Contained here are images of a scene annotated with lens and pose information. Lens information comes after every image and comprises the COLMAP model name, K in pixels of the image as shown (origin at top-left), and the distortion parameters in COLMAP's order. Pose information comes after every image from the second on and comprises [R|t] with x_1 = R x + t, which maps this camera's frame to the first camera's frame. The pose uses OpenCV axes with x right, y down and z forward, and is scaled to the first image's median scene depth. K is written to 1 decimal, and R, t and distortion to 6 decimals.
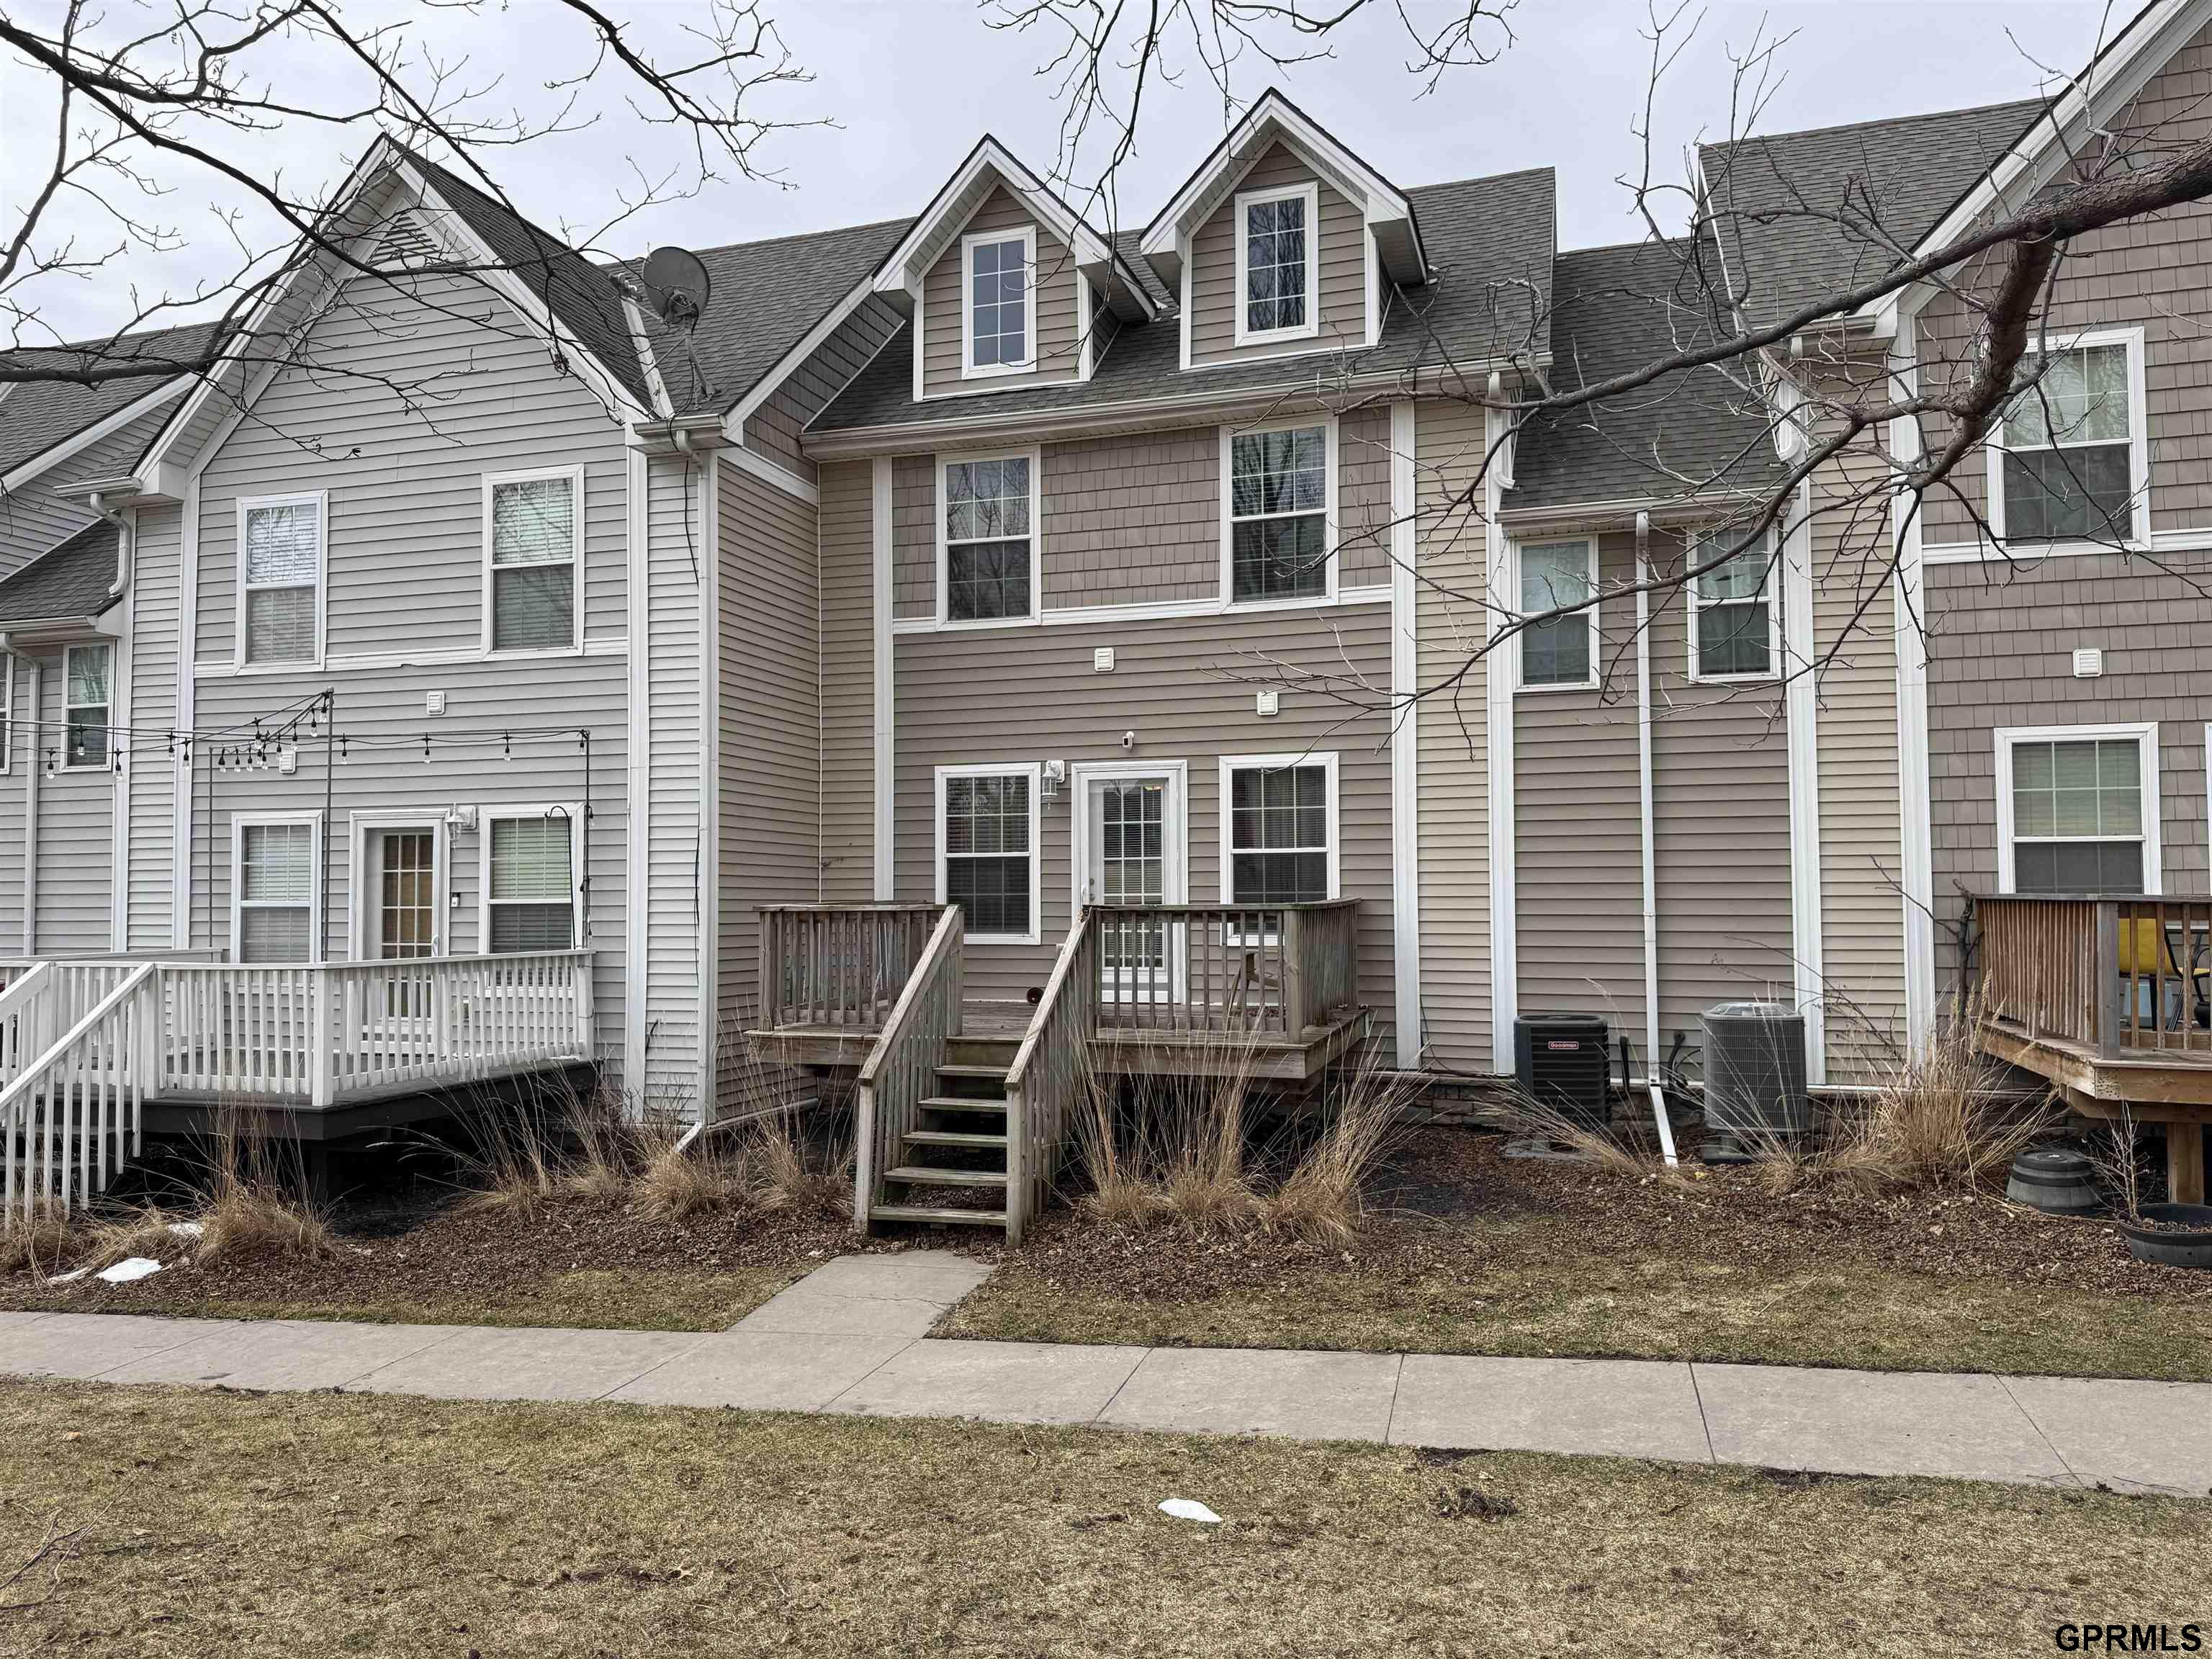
lens RADIAL K [[1551.9, 0, 1118.9], [0, 1551.9, 827.5], [0, 0, 1]] dist [0.129853, -0.219152]
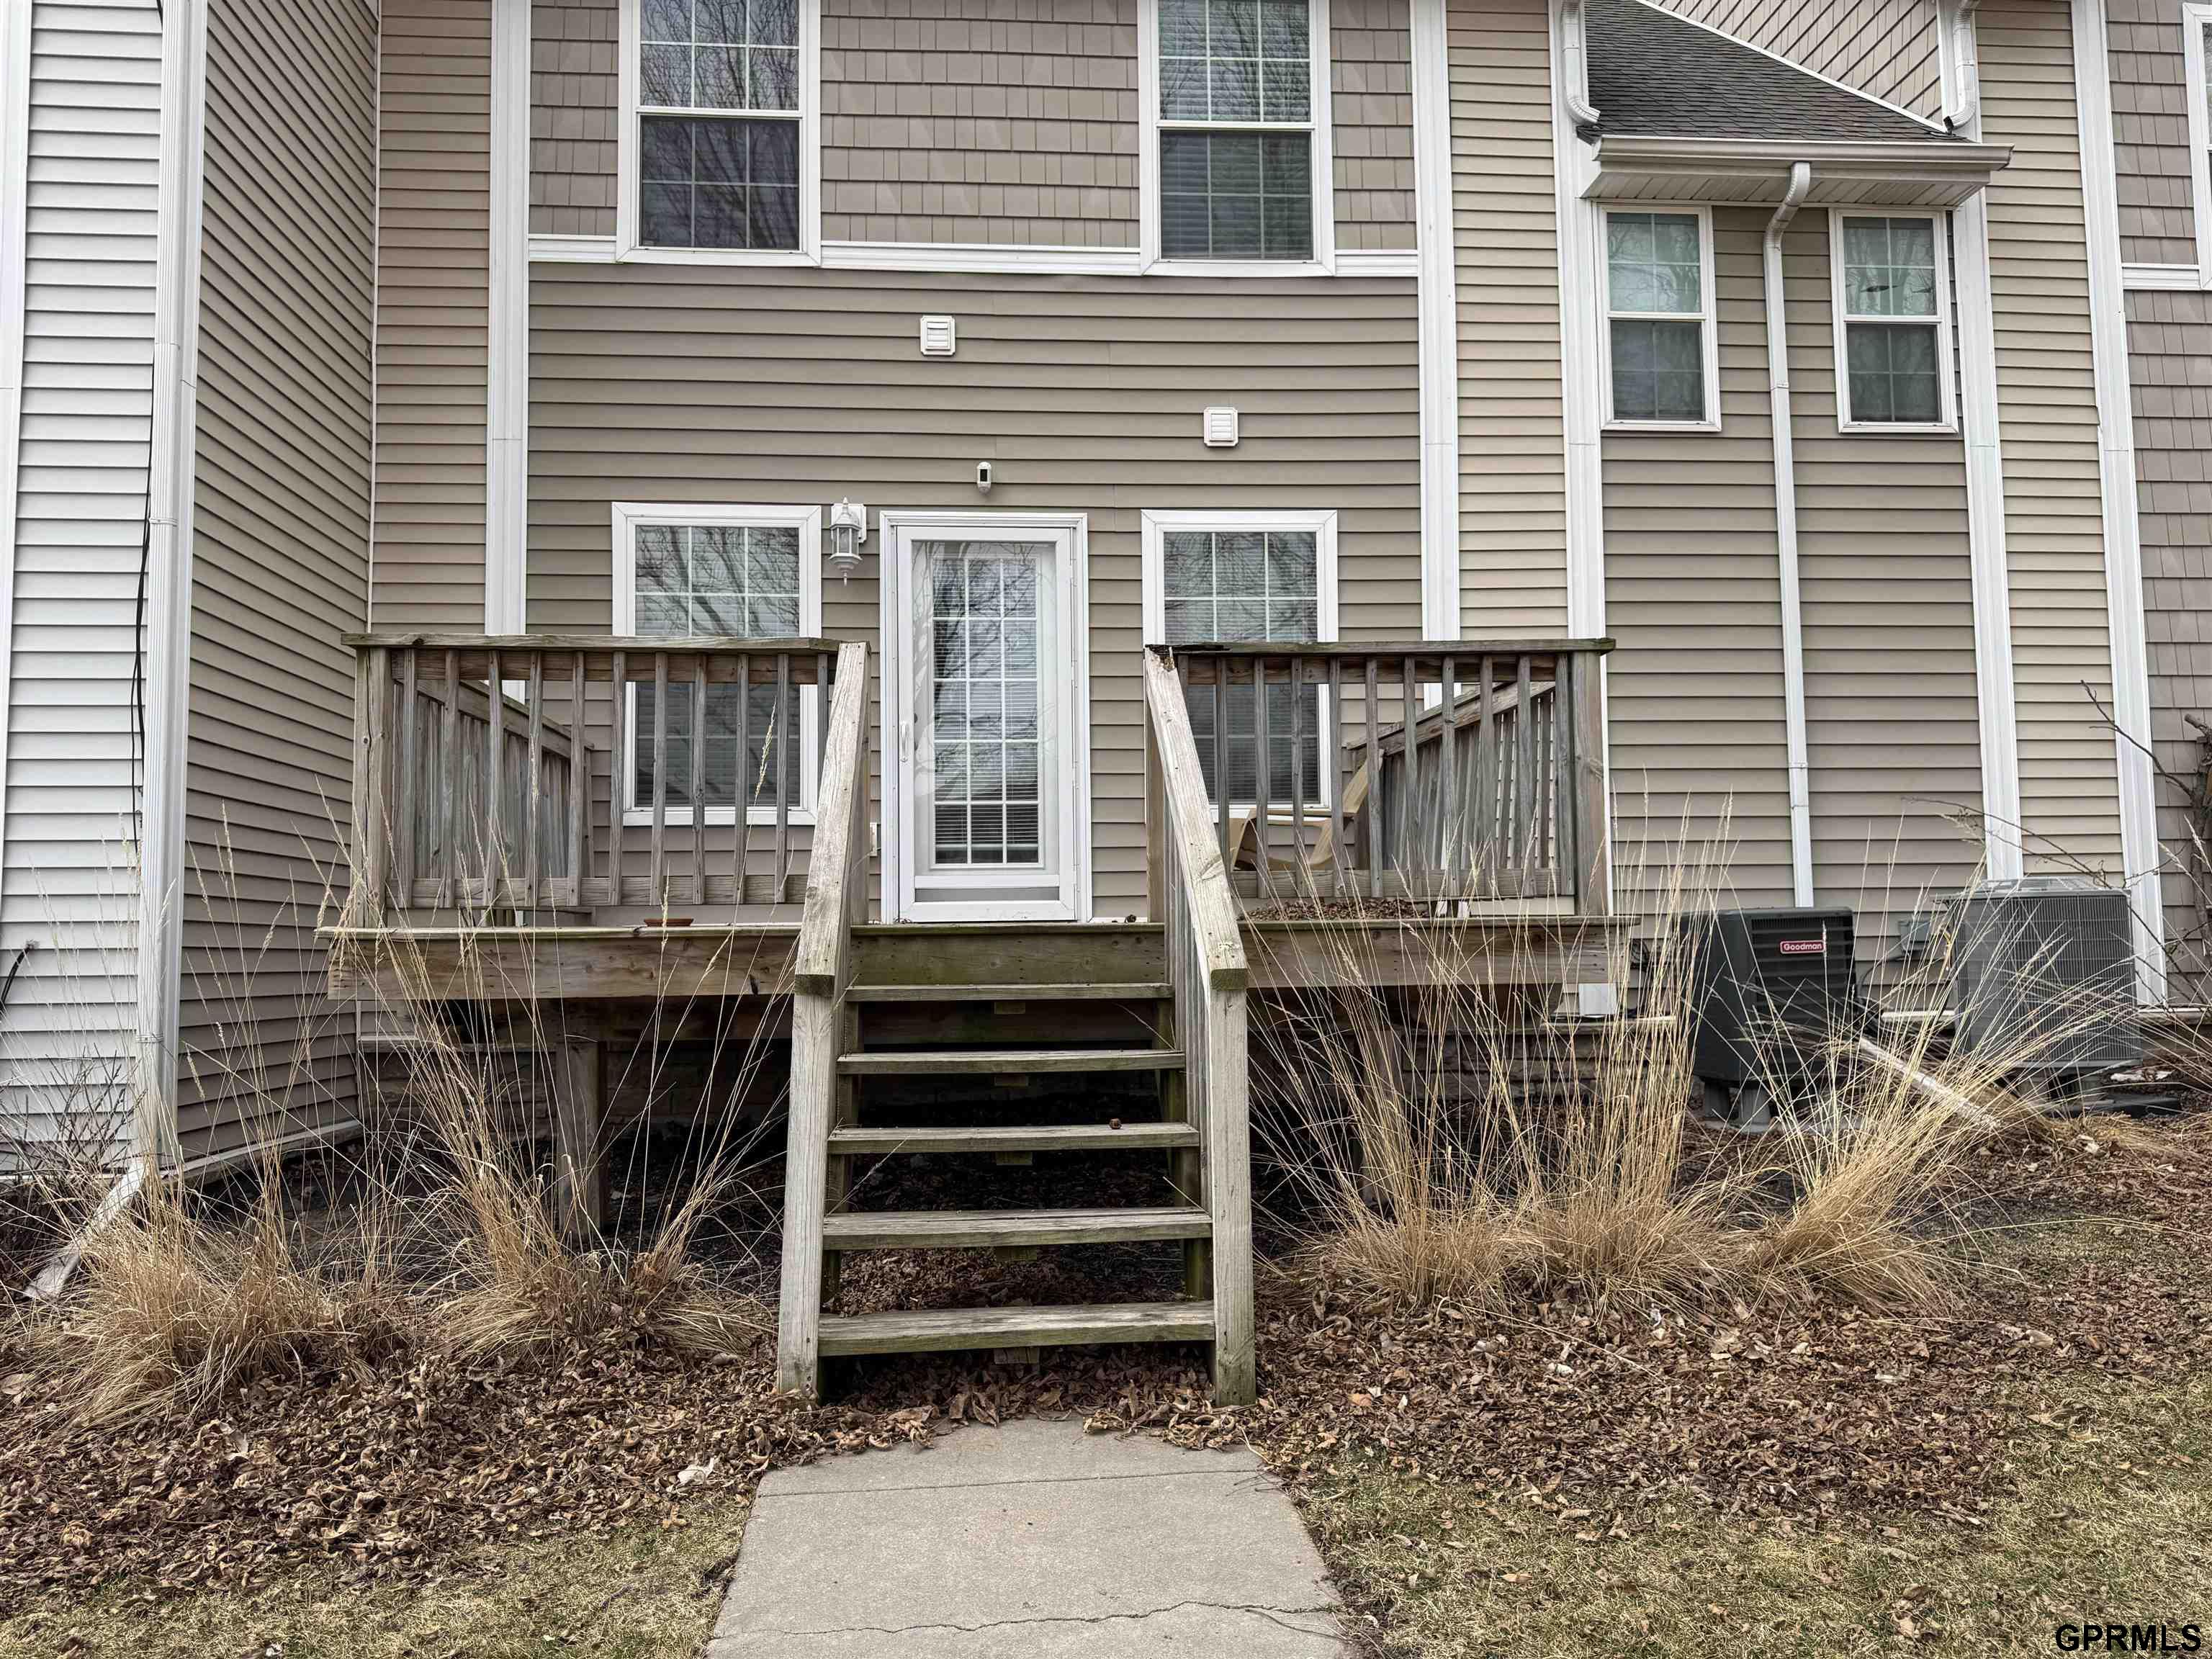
lens RADIAL K [[1552.9, 0, 1108.6], [0, 1552.9, 841.3], [0, 0, 1]] dist [0.040401, -0.046808]
pose [[0.927754, 0.017713, 0.372772, -0.172903], [-0.008366, 0.999609, -0.026677, 0.101201], [-0.373099, 0.021631, 0.927539, 0.462438]]
